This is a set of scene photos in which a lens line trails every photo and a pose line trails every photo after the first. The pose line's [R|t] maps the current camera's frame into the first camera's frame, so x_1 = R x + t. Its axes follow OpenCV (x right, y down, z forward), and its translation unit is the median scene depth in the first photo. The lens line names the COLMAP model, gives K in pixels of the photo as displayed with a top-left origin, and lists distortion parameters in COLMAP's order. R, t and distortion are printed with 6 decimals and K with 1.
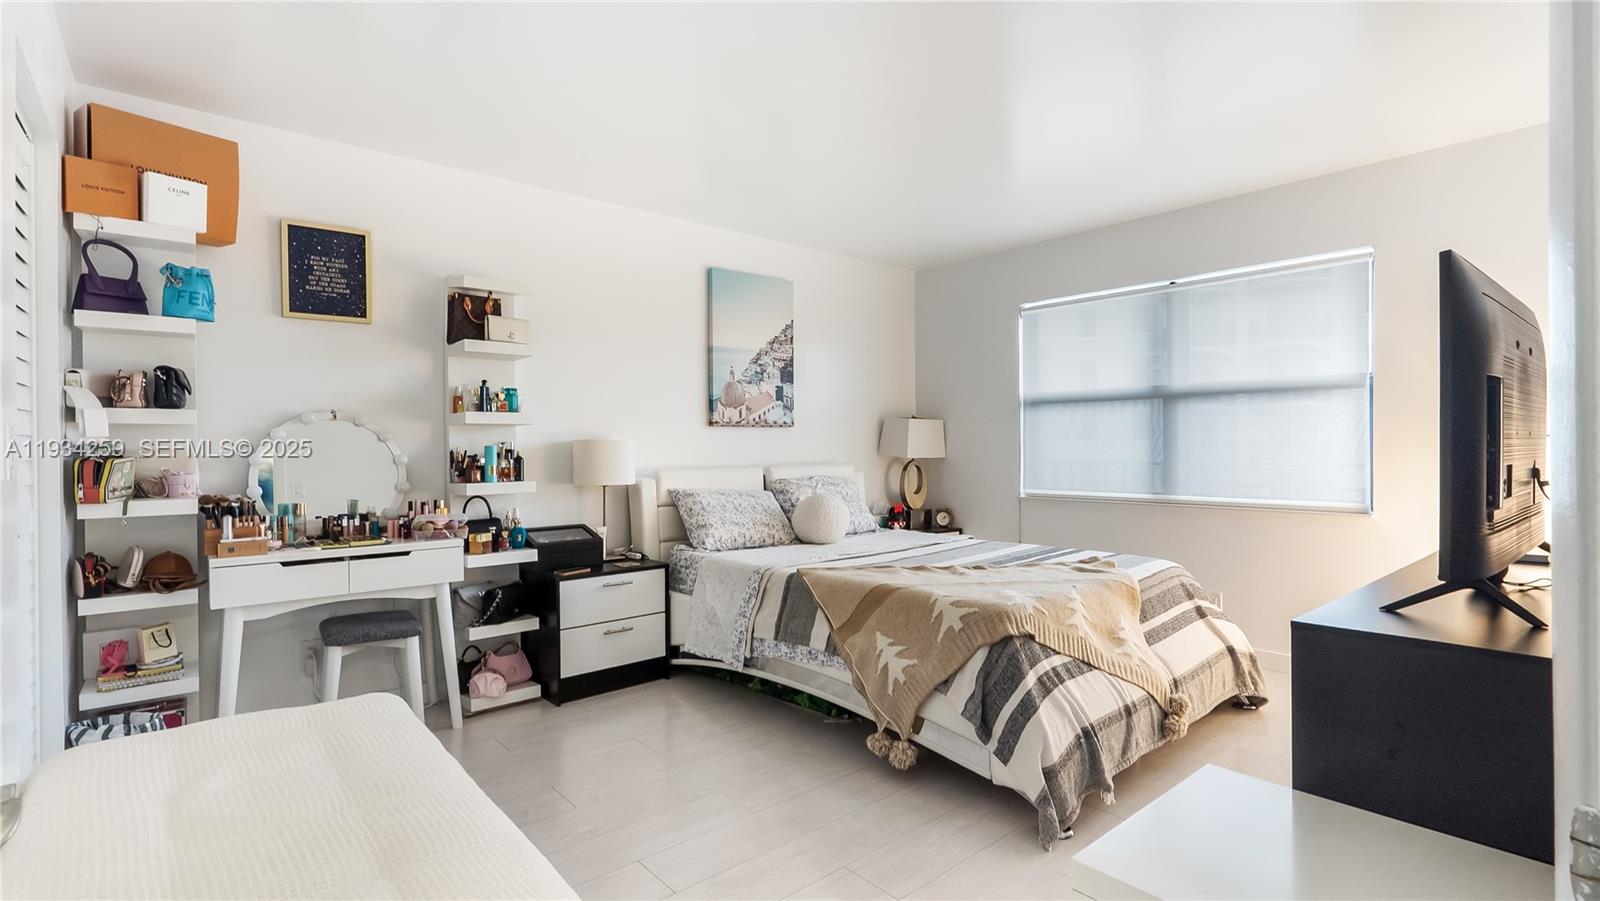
lens RADIAL K [[742.6, 0, 807.6], [0, 742.6, 453.7], [0, 0, 1]] dist [-0.001905, 0.000068]
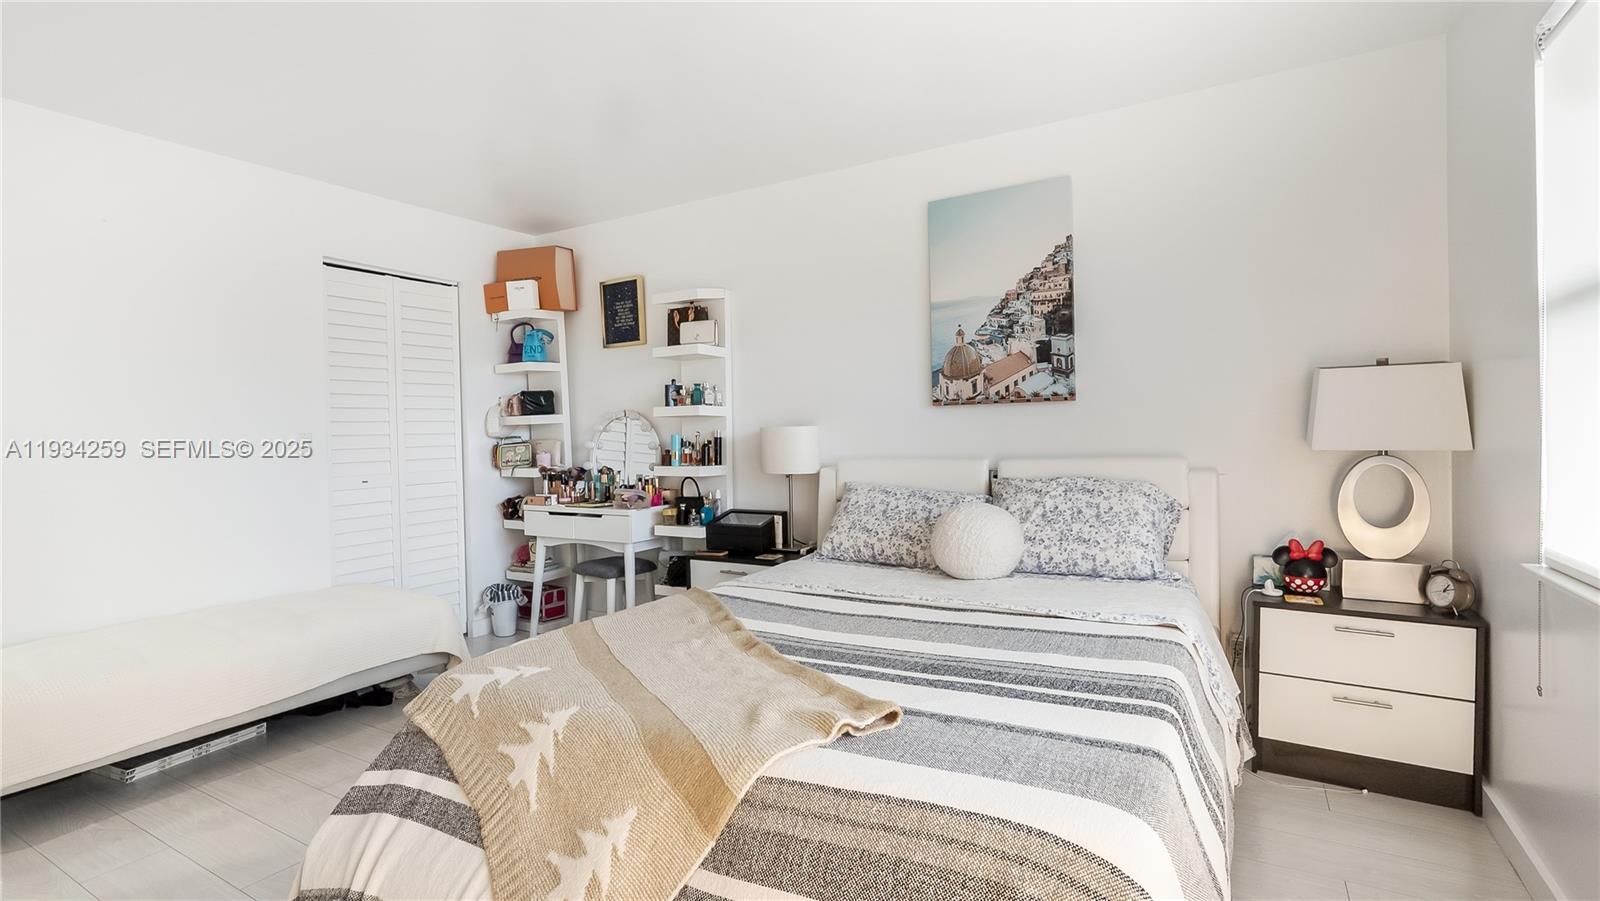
lens RADIAL K [[740.8, 0, 805.7], [0, 740.8, 443.1], [0, 0, 1]] dist [-0.002322, -0.000629]
pose [[0.326287, 0.012874, -0.945183, 0.550458], [0.007541, 0.999840, 0.016222, -0.010840], [0.945241, -0.012421, 0.326138, 0.597281]]
